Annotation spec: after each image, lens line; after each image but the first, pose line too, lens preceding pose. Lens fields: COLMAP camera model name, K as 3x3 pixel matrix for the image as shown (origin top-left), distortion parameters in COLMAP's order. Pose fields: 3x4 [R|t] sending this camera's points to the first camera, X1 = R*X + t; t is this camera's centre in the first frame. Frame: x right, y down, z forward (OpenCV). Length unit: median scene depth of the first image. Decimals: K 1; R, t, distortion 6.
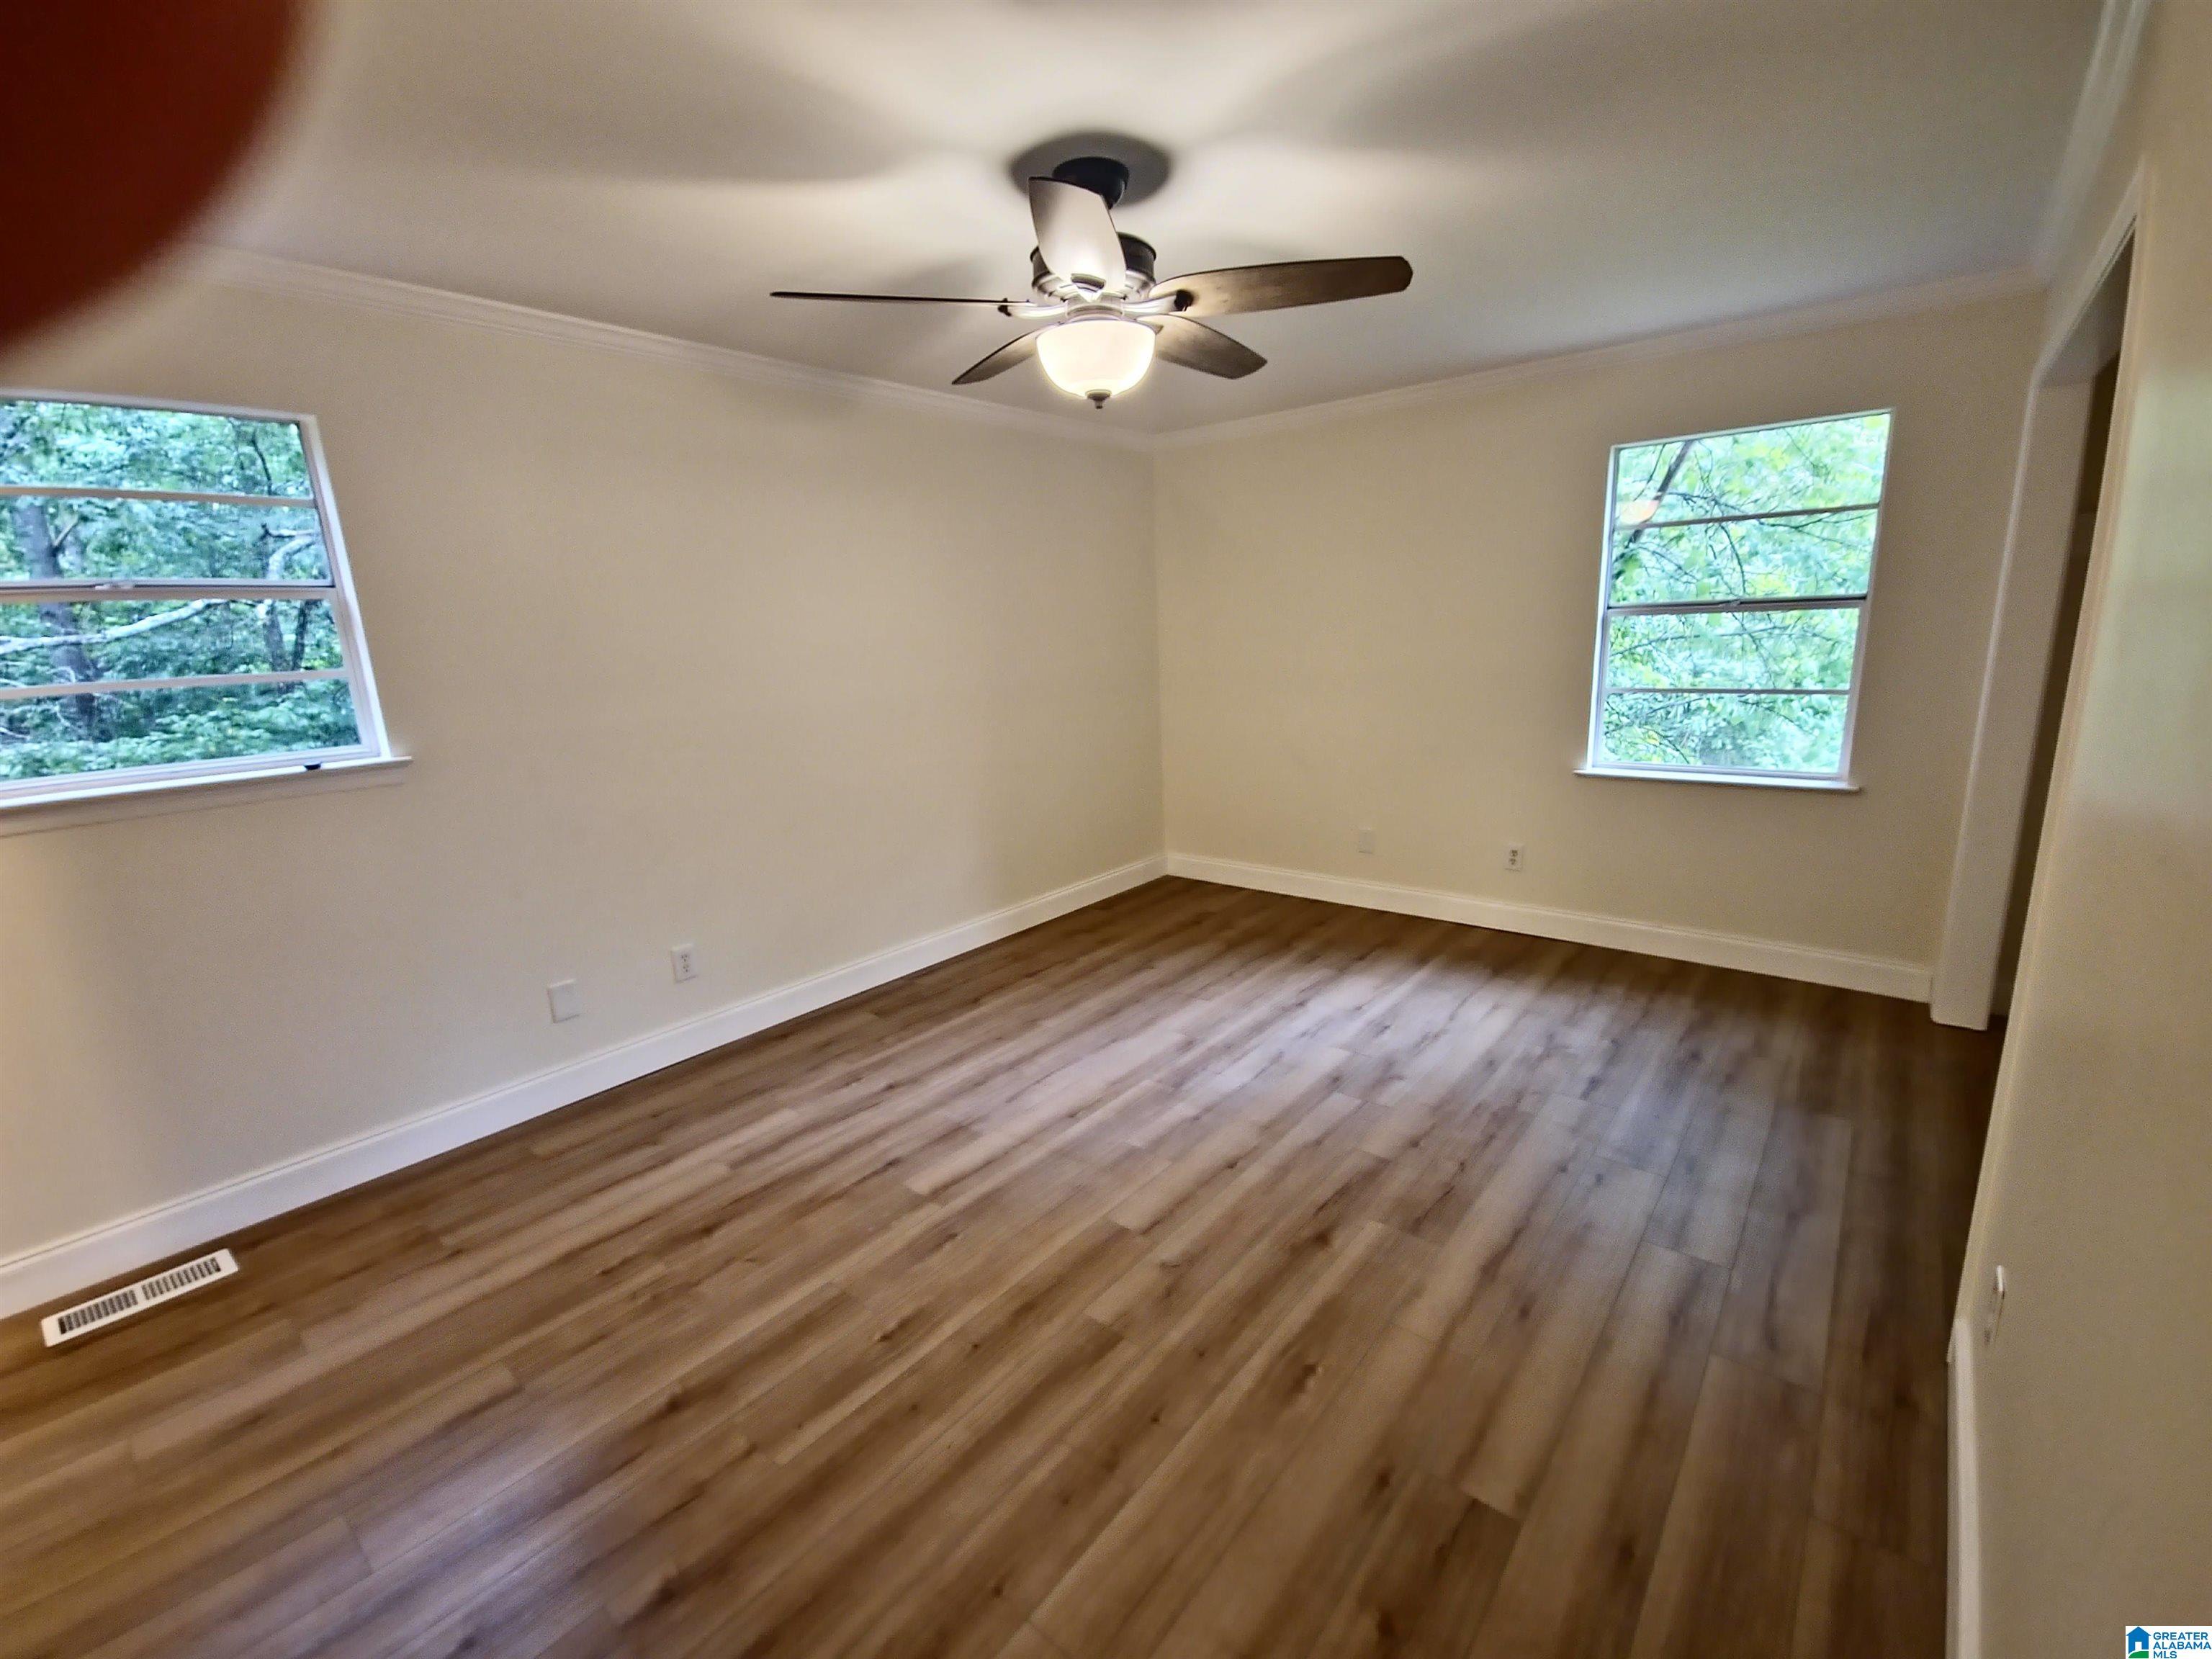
lens RADIAL K [[911.2, 0, 1106.0], [0, 911.2, 829.5], [0, 0, 1]] dist [0.001905, -0.000337]
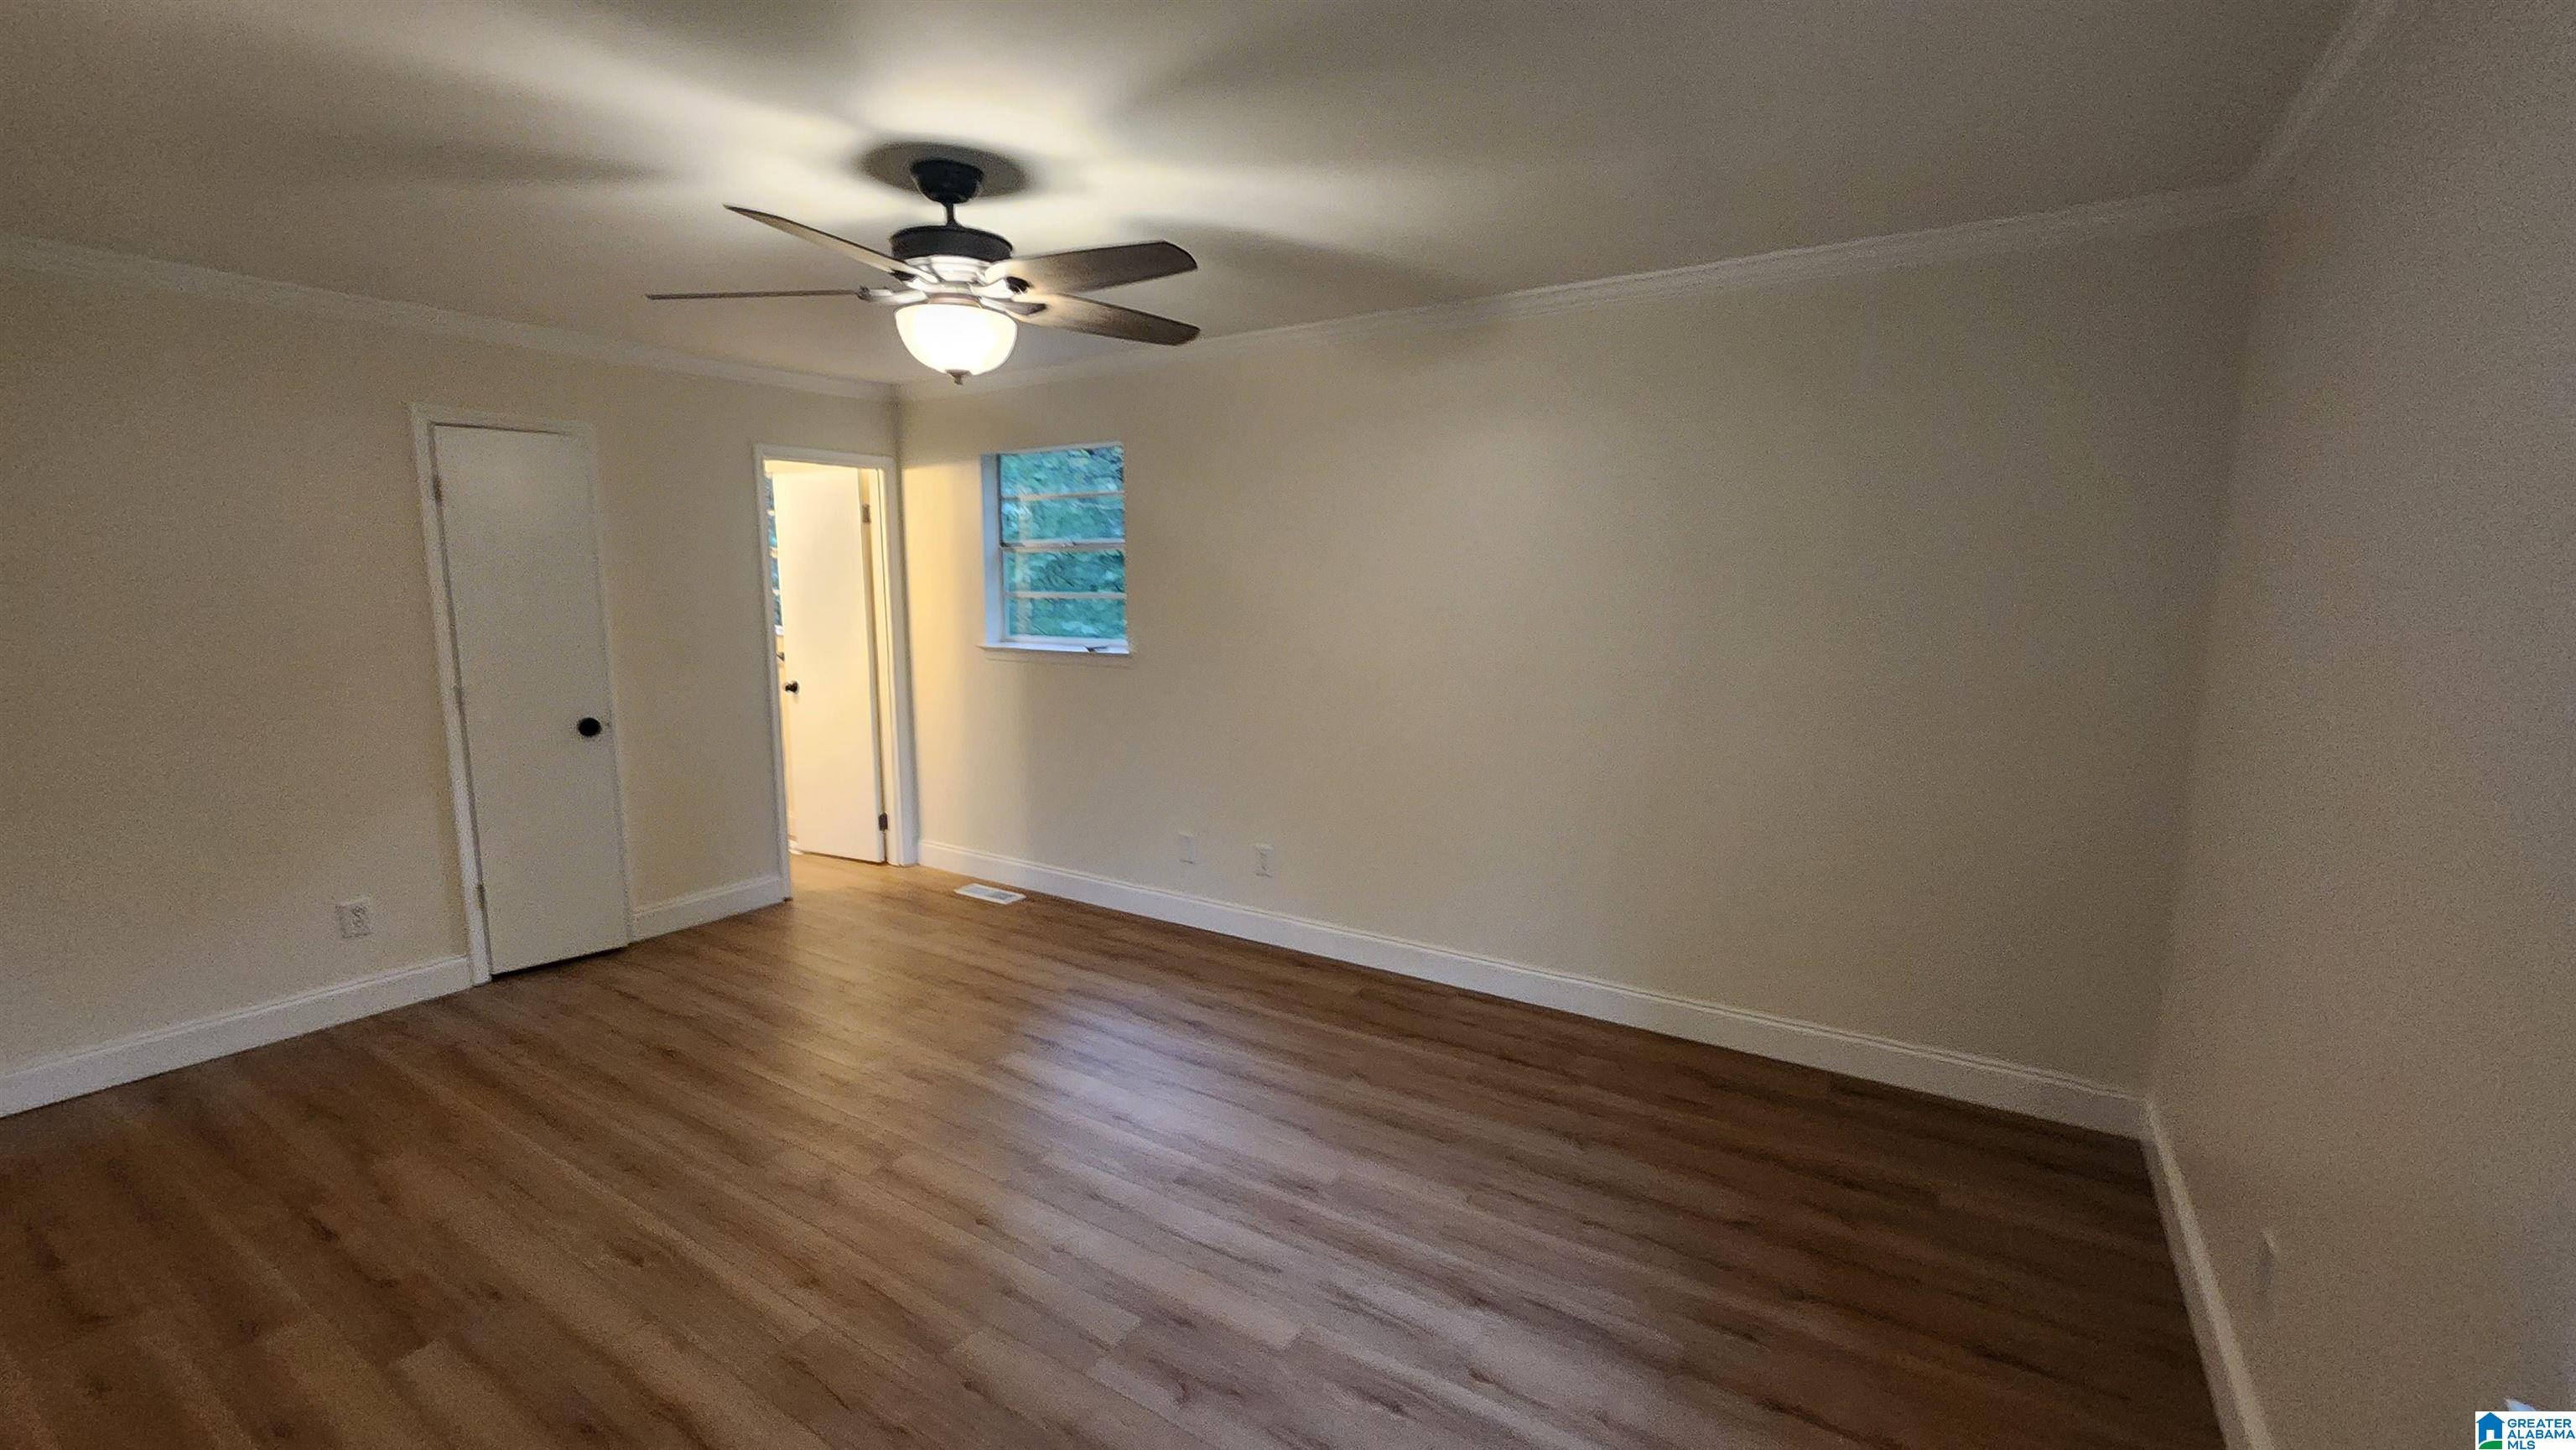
lens RADIAL K [[1022.0, 0, 1288.0], [0, 1022.0, 725.0], [0, 0, 1]] dist [0.000703, 0.000195]
pose [[0.152785, 0.182208, -0.971317, 0.761275], [-0.227586, 0.962926, 0.144835, -0.211433], [0.961697, 0.198930, 0.188588, 0.741058]]
